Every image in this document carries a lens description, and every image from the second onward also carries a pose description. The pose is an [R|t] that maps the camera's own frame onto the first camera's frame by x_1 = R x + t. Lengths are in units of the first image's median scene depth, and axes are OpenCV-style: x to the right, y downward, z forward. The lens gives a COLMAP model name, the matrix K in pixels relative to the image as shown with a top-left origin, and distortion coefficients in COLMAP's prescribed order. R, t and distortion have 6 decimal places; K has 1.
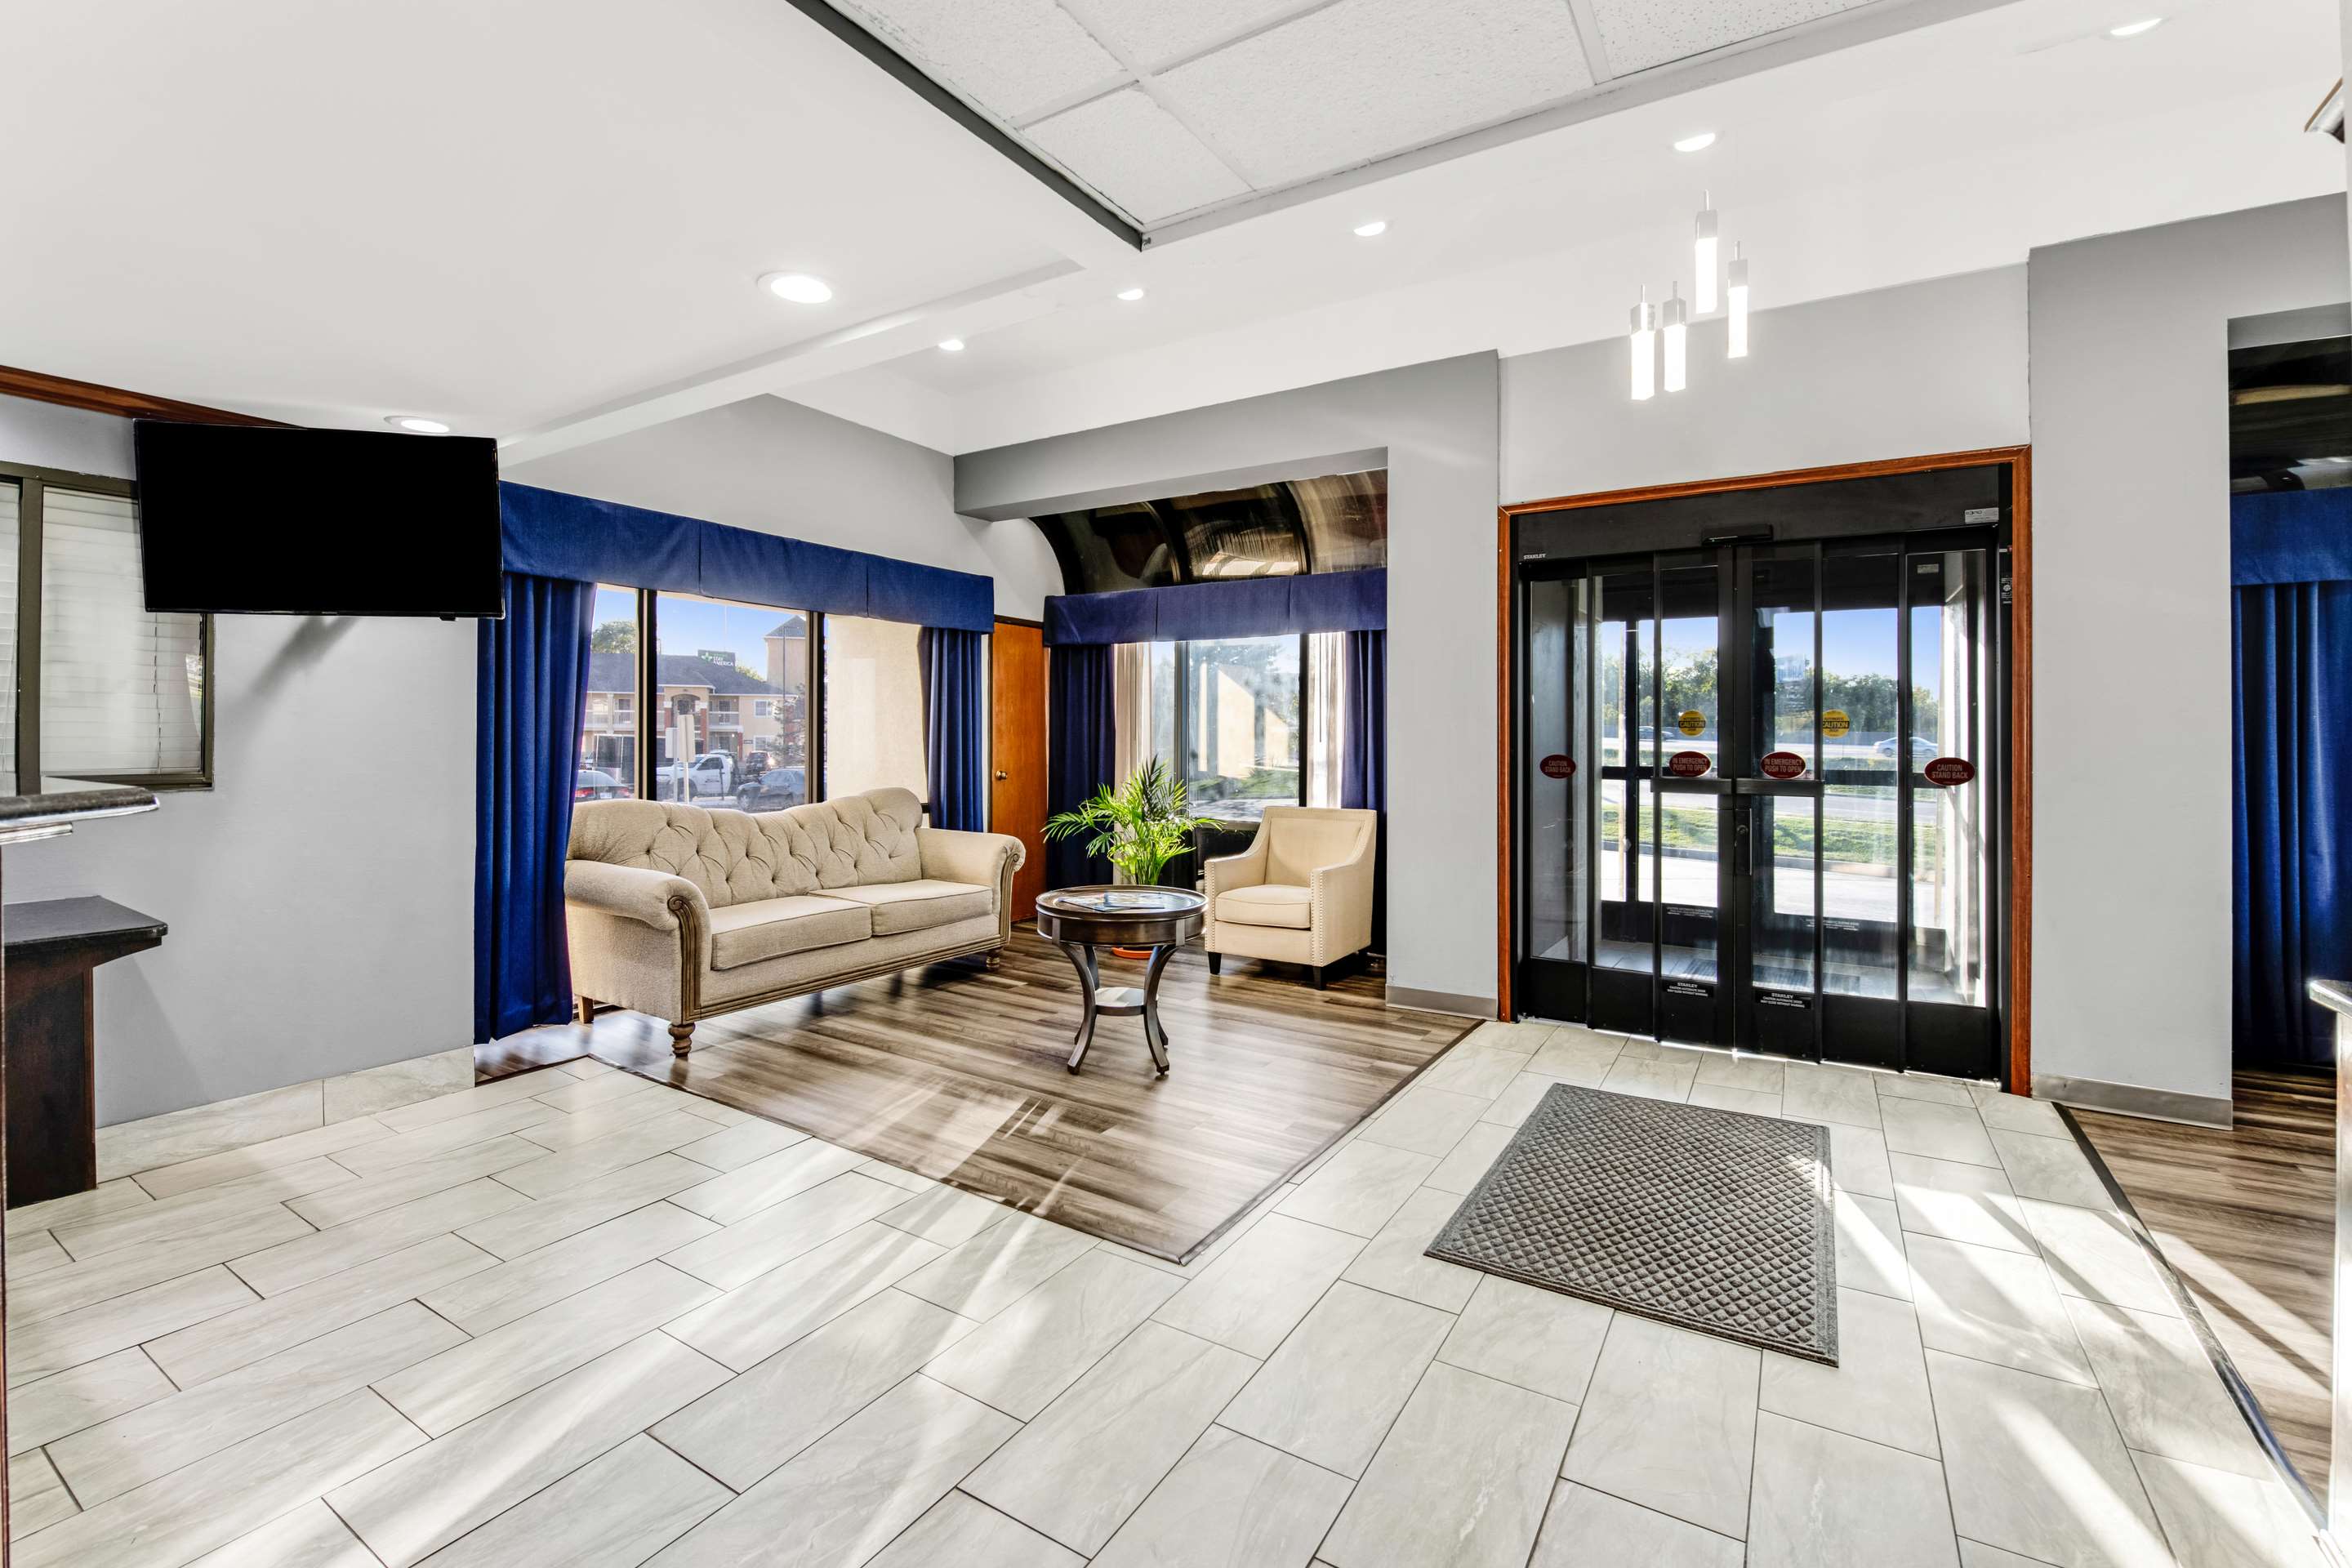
lens RADIAL K [[1006.1, 0, 1222.2], [0, 1006.1, 759.9], [0, 0, 1]] dist [-0.001843, -0.000357]
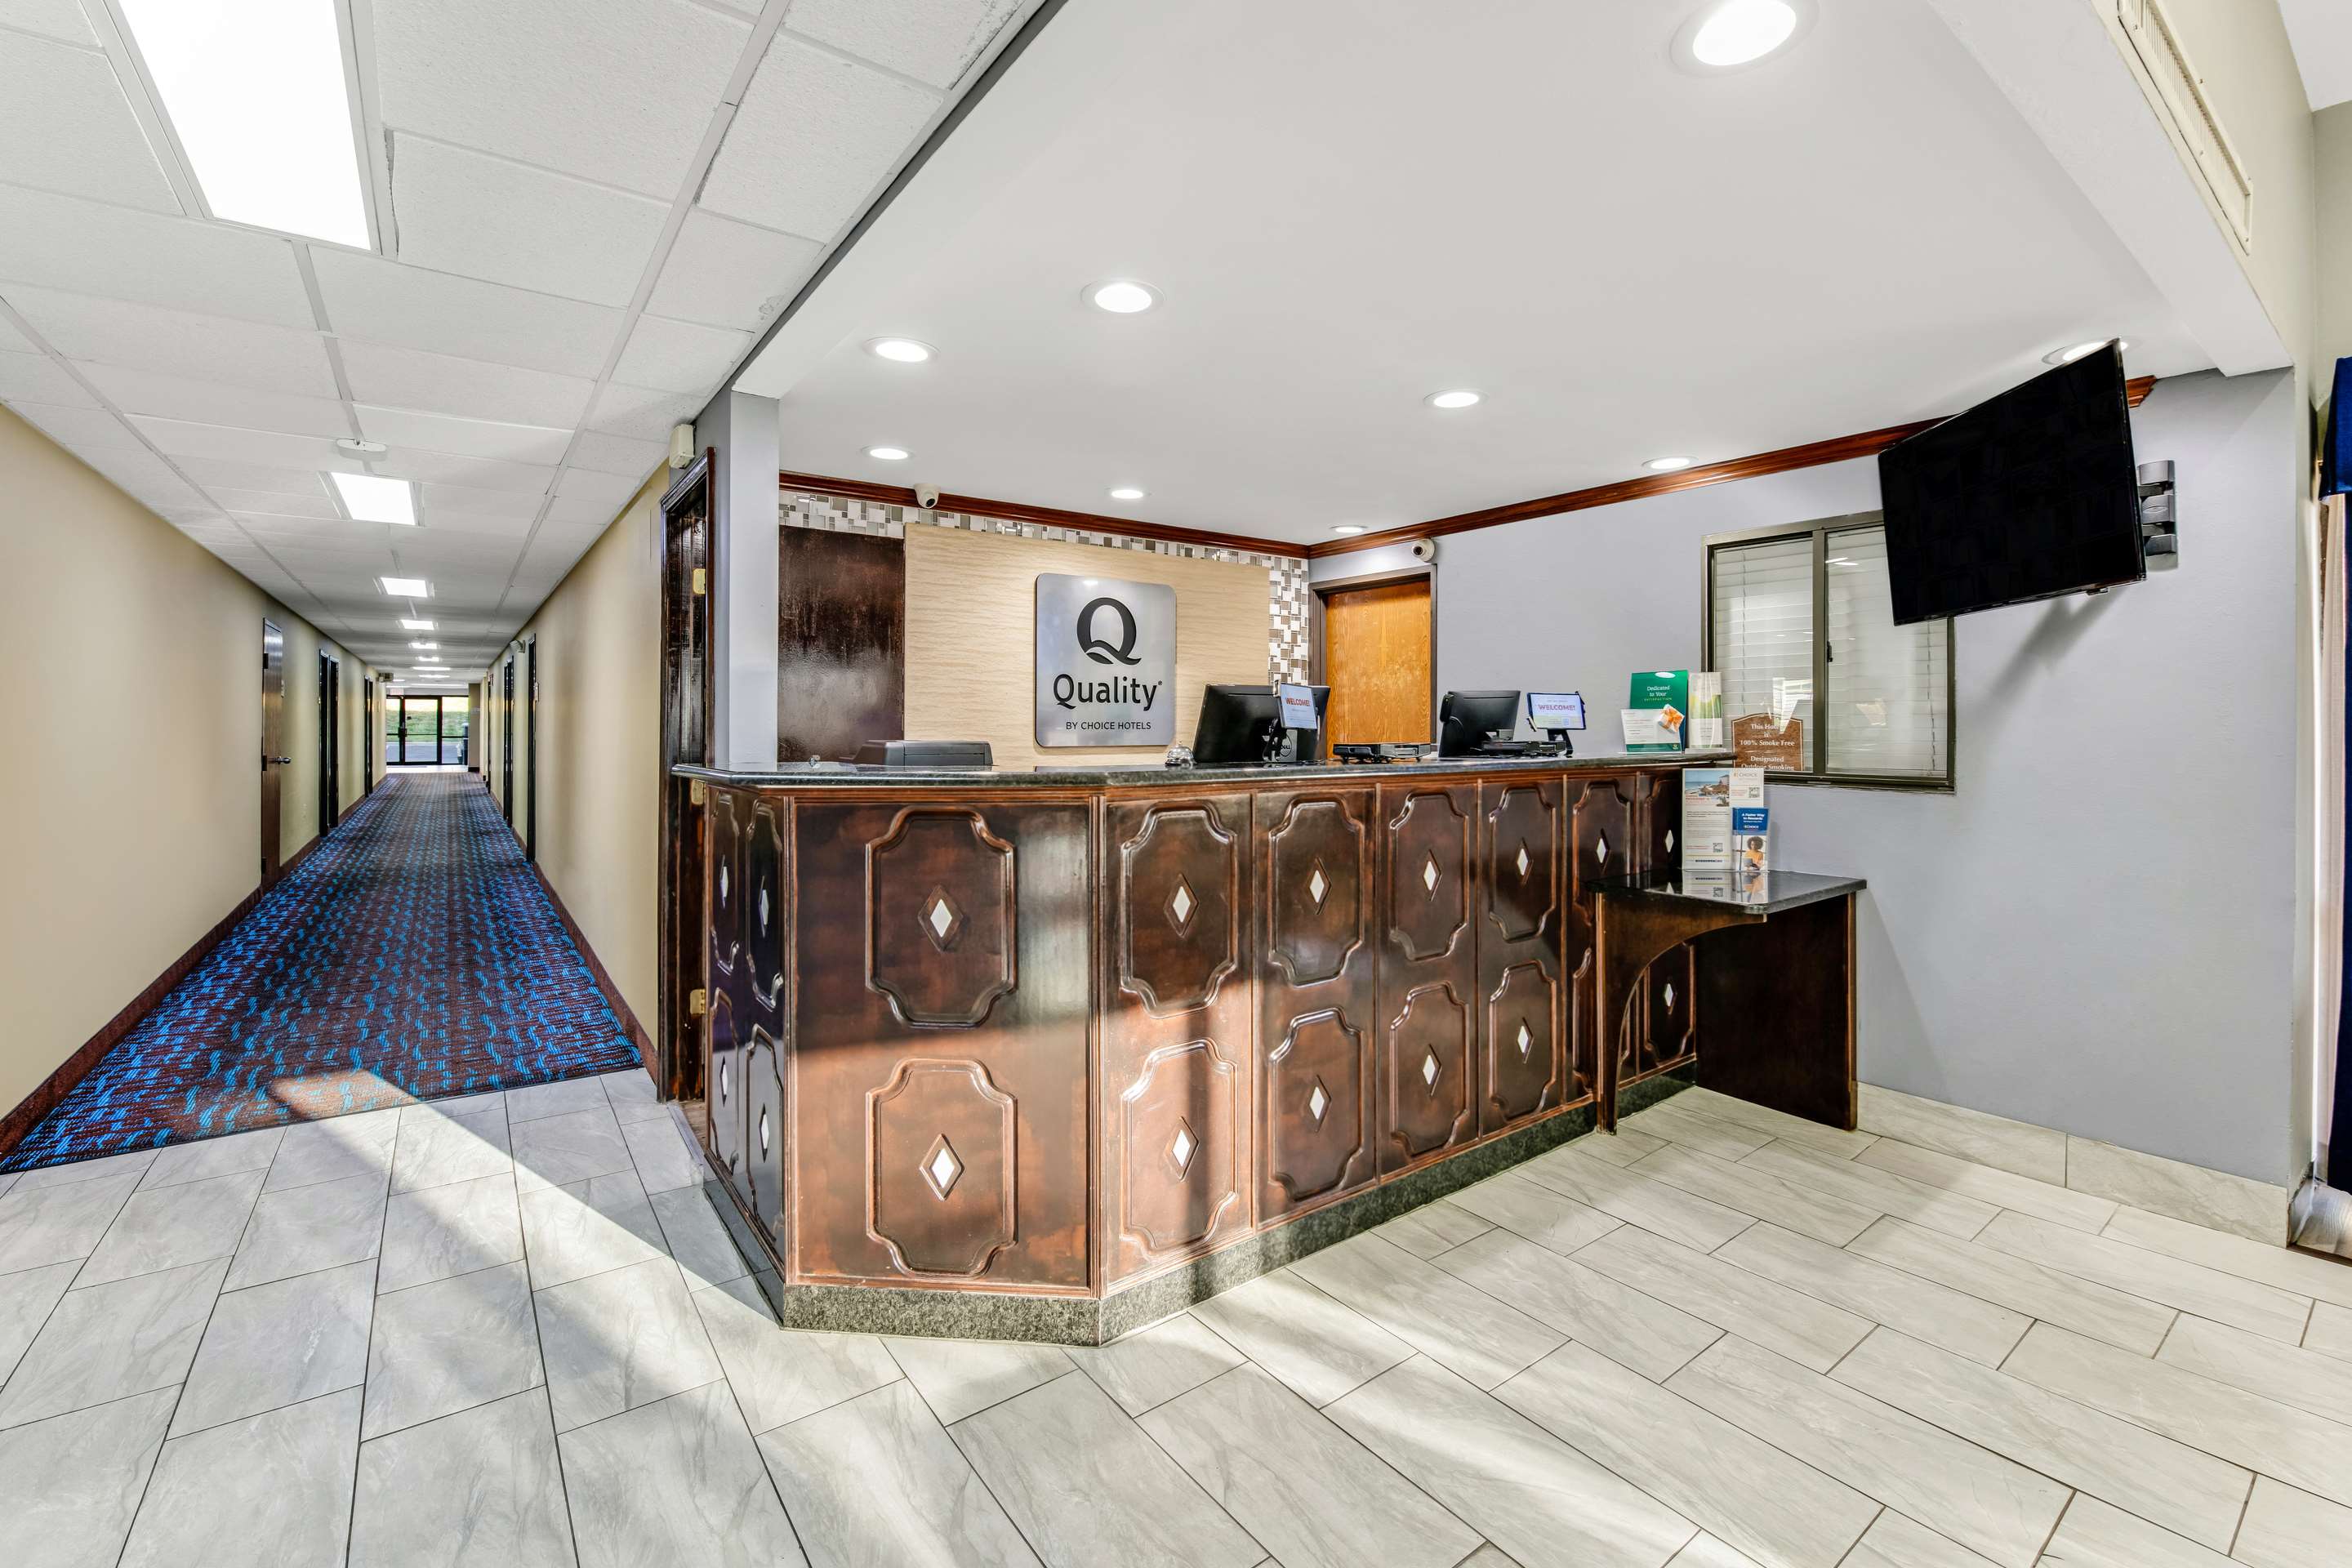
lens RADIAL K [[979.6, 0, 1171.9], [0, 979.6, 718.6], [0, 0, 1]] dist [-0.014644, -0.000580]
pose [[-0.378069, -0.010909, -0.925713, 0.205663], [-0.024113, 0.999707, -0.001933, -0.025454], [0.925463, 0.021591, -0.378222, 0.686802]]
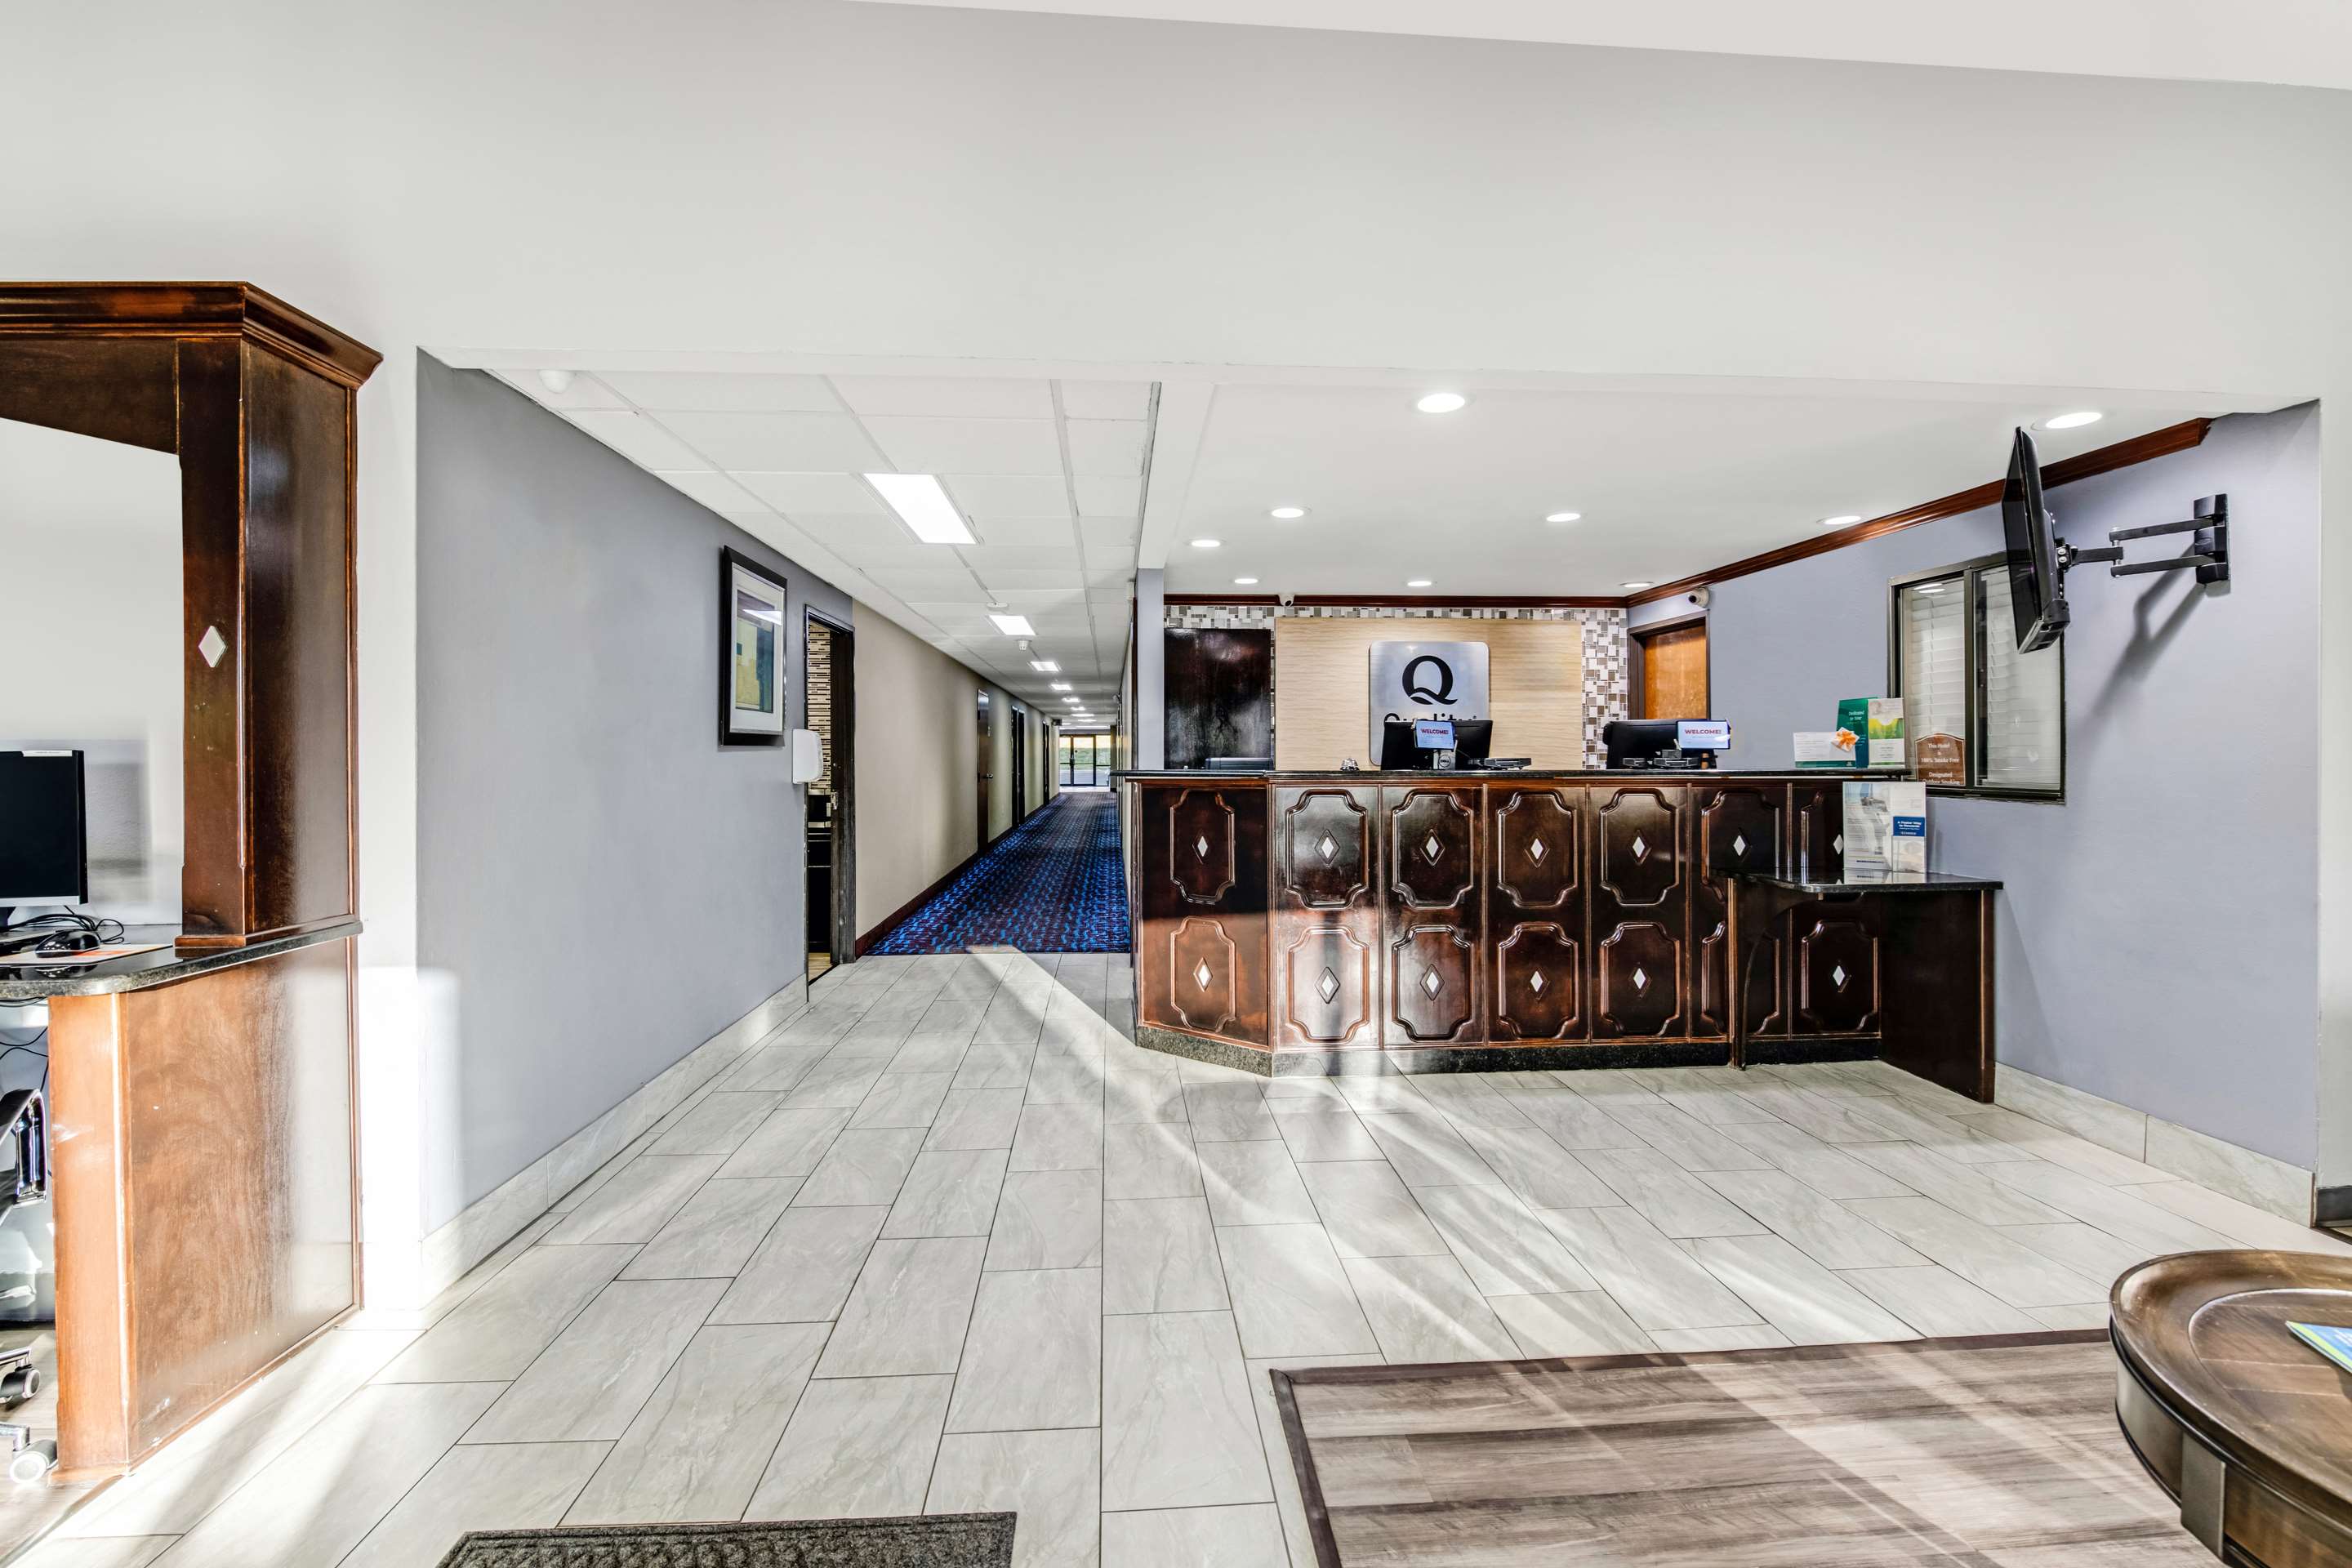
lens RADIAL K [[1006.1, 0, 1222.2], [0, 1006.1, 759.9], [0, 0, 1]] dist [-0.001843, -0.000357]
pose [[-0.802828, -0.001563, -0.596209, 0.439640], [-0.015102, 0.999729, 0.017714, -0.025312], [0.596020, 0.023225, -0.802634, 1.438002]]
